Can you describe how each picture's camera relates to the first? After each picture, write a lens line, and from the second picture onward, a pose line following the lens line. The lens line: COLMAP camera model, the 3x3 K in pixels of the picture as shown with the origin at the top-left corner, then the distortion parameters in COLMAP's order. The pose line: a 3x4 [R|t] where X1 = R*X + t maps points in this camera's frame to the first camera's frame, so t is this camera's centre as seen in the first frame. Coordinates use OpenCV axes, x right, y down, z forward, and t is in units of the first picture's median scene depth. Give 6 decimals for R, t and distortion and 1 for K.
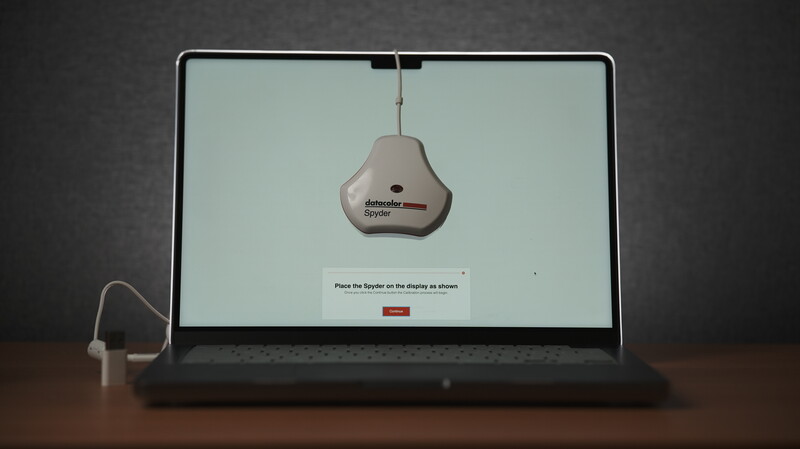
lens RADIAL K [[2023.4, 0, 404.2], [0, 2023.4, 227.6], [0, 0, 1]] dist [0.553894, 0.000000]
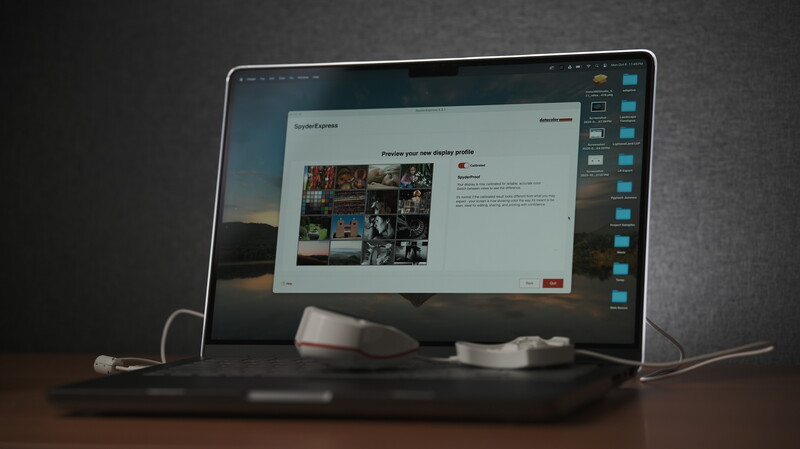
lens RADIAL K [[2023.4, 0, 398.6], [0, 2023.4, 228.4], [0, 0, 1]] dist [0.553894, 0.000000]
pose [[0.937560, -0.013815, -0.347548, 0.285466], [0.008289, 0.999815, -0.017380, 0.010267], [0.347724, 0.013414, 0.937501, 0.075208]]
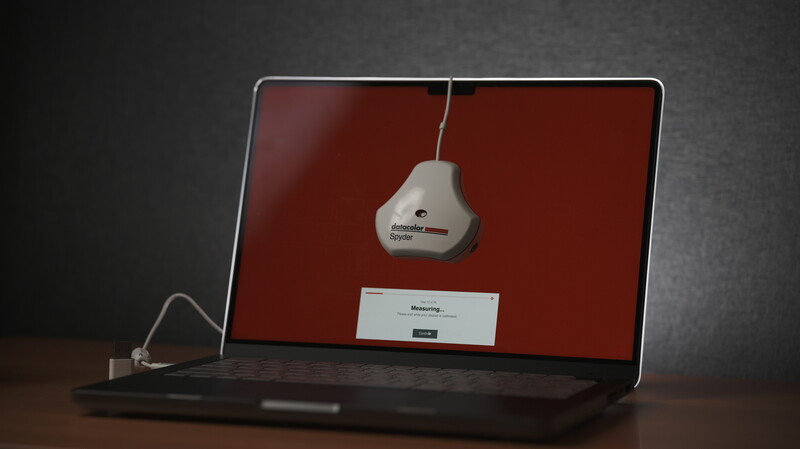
lens RADIAL K [[2023.4, 0, 402.2], [0, 2023.4, 222.1], [0, 0, 1]] dist [0.553894, 0.000000]
pose [[0.931677, 0.024861, -0.362435, 0.308674], [-0.024755, 0.999681, 0.004938, -0.016953], [0.362442, 0.004372, 0.931996, 0.039790]]
